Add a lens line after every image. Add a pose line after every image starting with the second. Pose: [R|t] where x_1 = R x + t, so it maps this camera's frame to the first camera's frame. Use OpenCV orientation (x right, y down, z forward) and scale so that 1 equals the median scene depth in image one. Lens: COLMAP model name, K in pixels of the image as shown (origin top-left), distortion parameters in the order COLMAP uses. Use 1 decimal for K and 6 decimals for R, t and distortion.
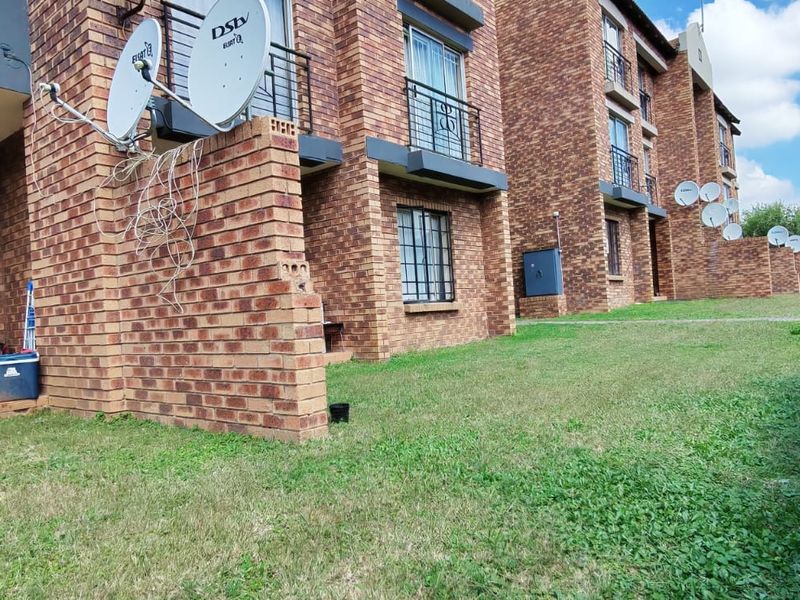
lens RADIAL K [[584.2, 0, 397.6], [0, 584.2, 307.7], [0, 0, 1]] dist [0.046675, -0.073052]
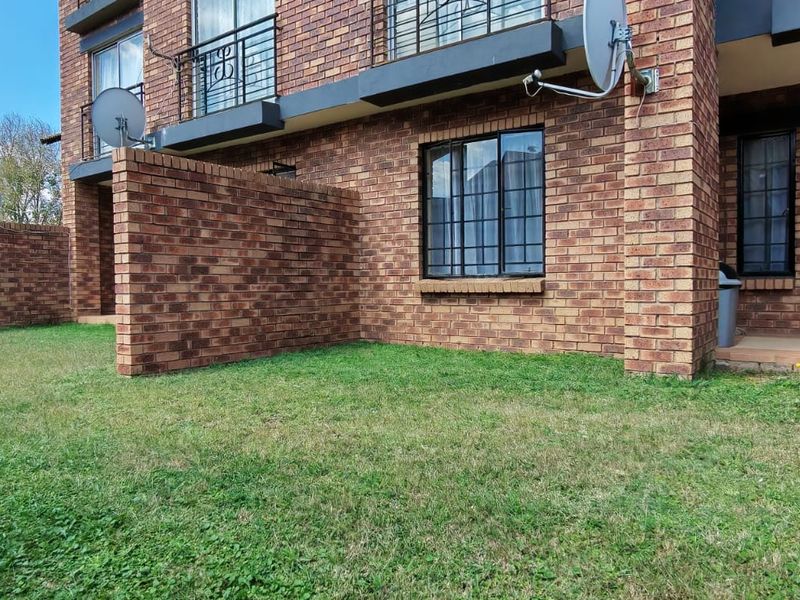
lens RADIAL K [[584.2, 0, 397.6], [0, 584.2, 307.7], [0, 0, 1]] dist [0.046675, -0.073052]
pose [[0.055936, 0.100402, -0.993373, 0.715981], [0.006522, 0.994873, 0.100921, -0.043596], [0.998413, -0.012124, 0.054995, 0.884676]]
